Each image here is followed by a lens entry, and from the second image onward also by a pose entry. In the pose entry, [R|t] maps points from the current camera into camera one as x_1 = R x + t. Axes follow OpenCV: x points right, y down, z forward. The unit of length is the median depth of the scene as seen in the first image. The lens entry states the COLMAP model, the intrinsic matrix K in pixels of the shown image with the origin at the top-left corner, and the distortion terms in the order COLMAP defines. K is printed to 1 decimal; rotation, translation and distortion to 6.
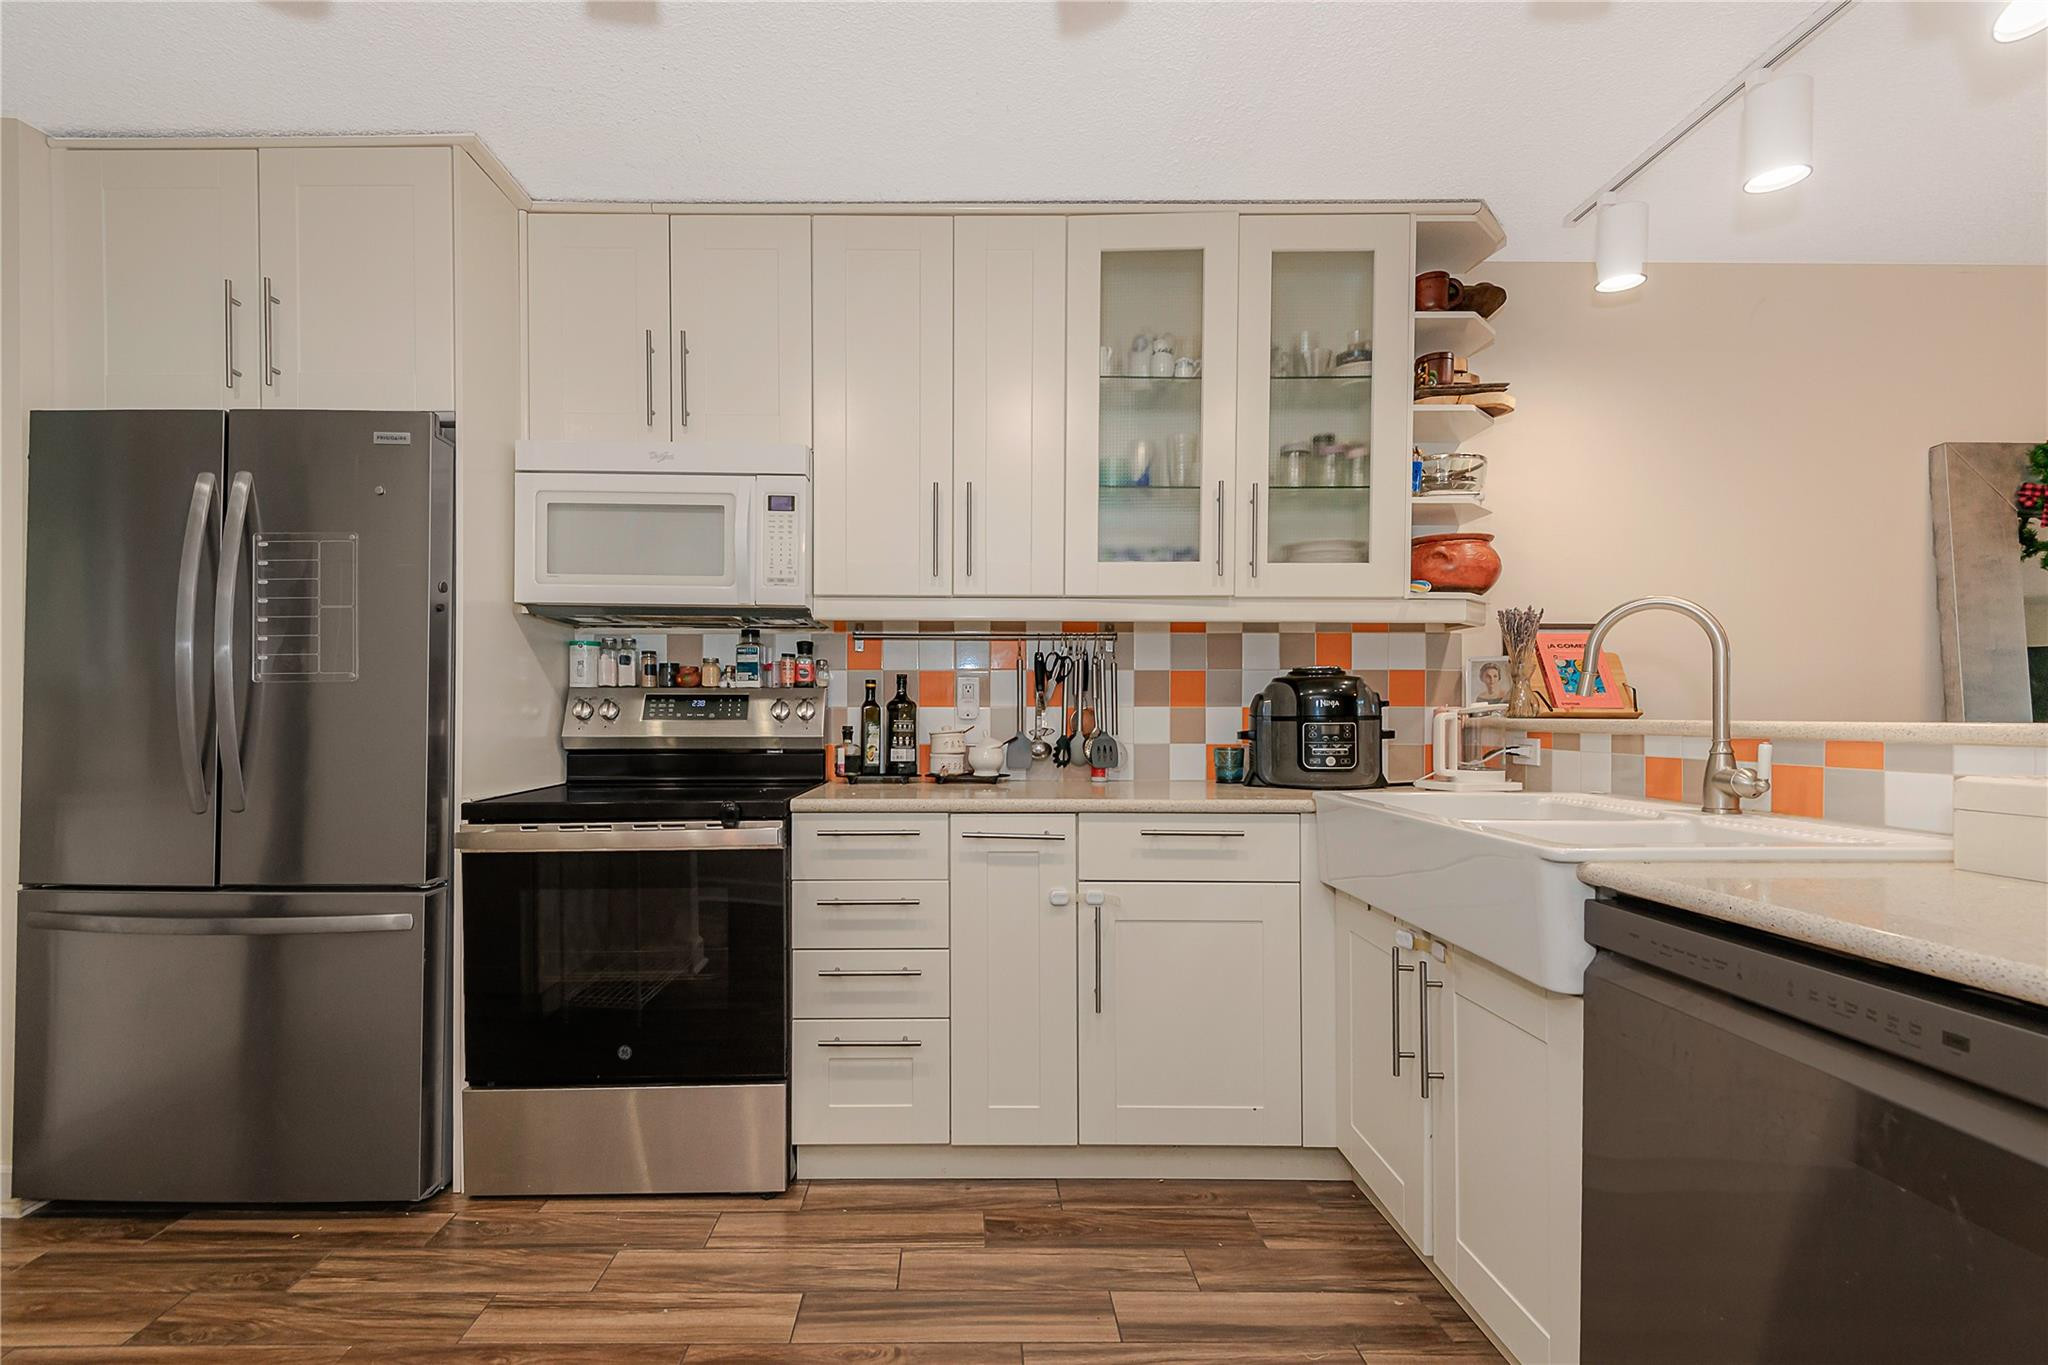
lens RADIAL K [[962.6, 0, 1017.6], [0, 962.6, 730.8], [0, 0, 1]] dist [0.016843, -0.002845]
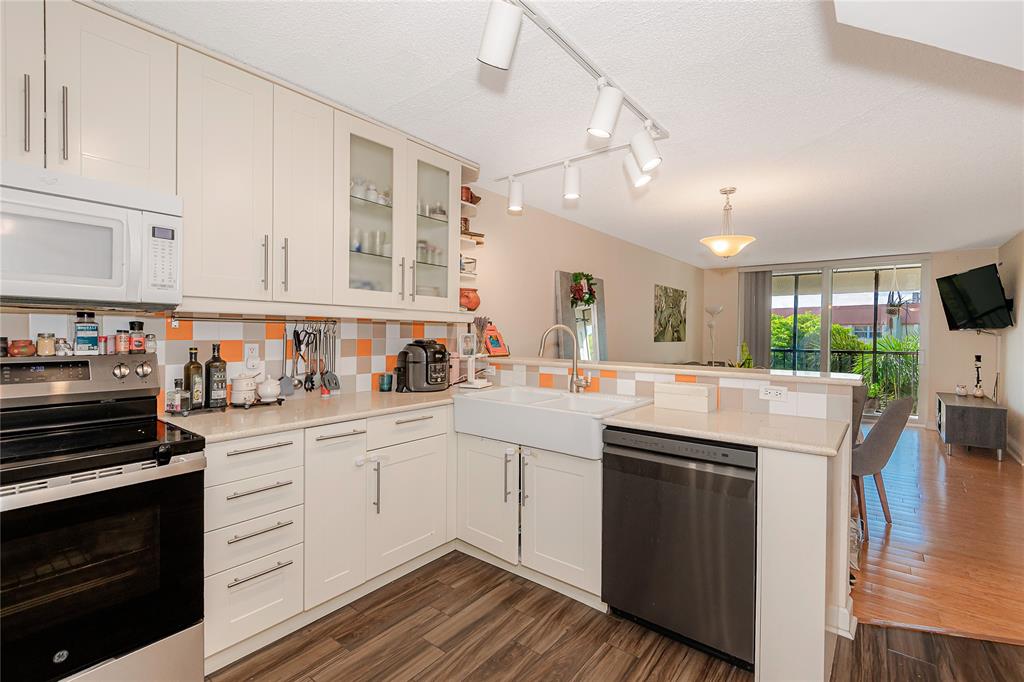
lens RADIAL K [[450.1, 0, 498.5], [0, 450.1, 343.0], [0, 0, 1]] dist [0.003883, -0.003316]
pose [[0.642859, -0.014587, 0.765846, -0.434210], [0.003156, 0.999861, 0.016396, -0.078085], [-0.765978, -0.008124, 0.642815, 0.168076]]
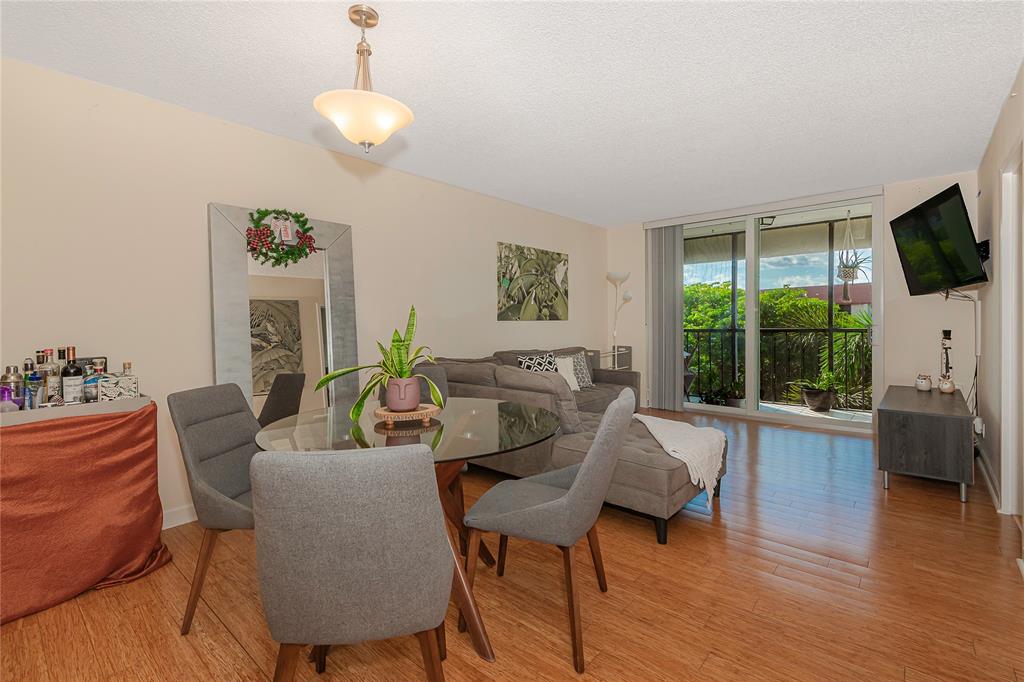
lens RADIAL K [[450.1, 0, 507.2], [0, 450.1, 331.9], [0, 0, 1]] dist [0.003883, -0.003316]
pose [[0.665862, -0.027238, 0.745578, 0.810596], [0.022017, 0.999615, 0.016856, -0.020189], [-0.745750, 0.005192, 0.666205, -0.149741]]
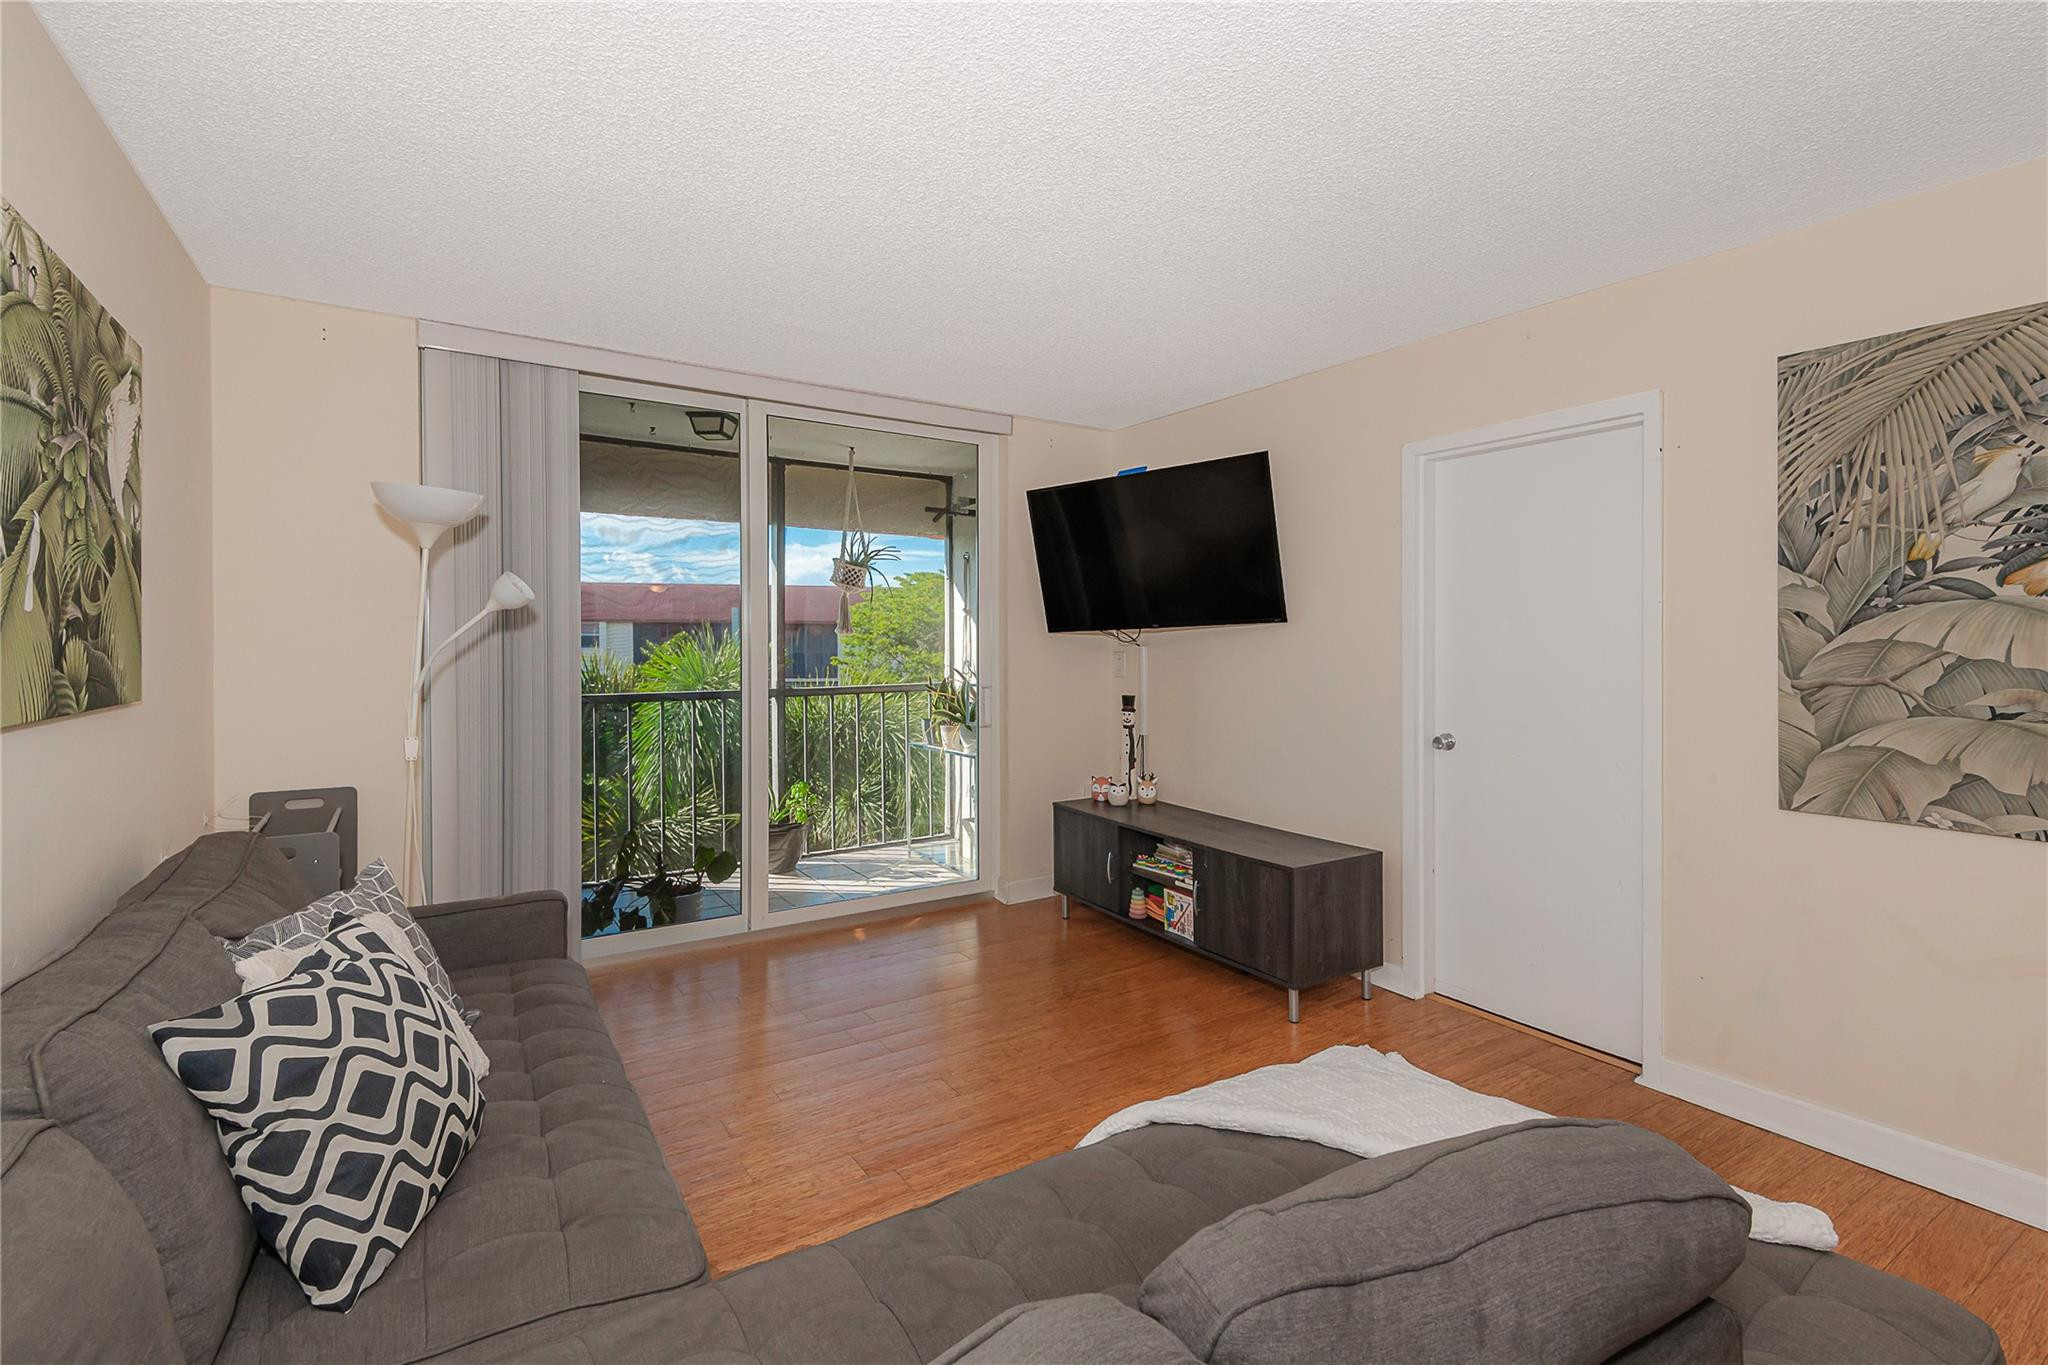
lens RADIAL K [[900.3, 0, 1027.9], [0, 900.3, 650.1], [0, 0, 1]] dist [0.003883, -0.003316]
pose [[-0.532120, -0.008705, 0.846624, 1.580135], [0.007822, 0.999854, 0.015196, -0.089766], [-0.846633, 0.014708, -0.531974, 0.917287]]
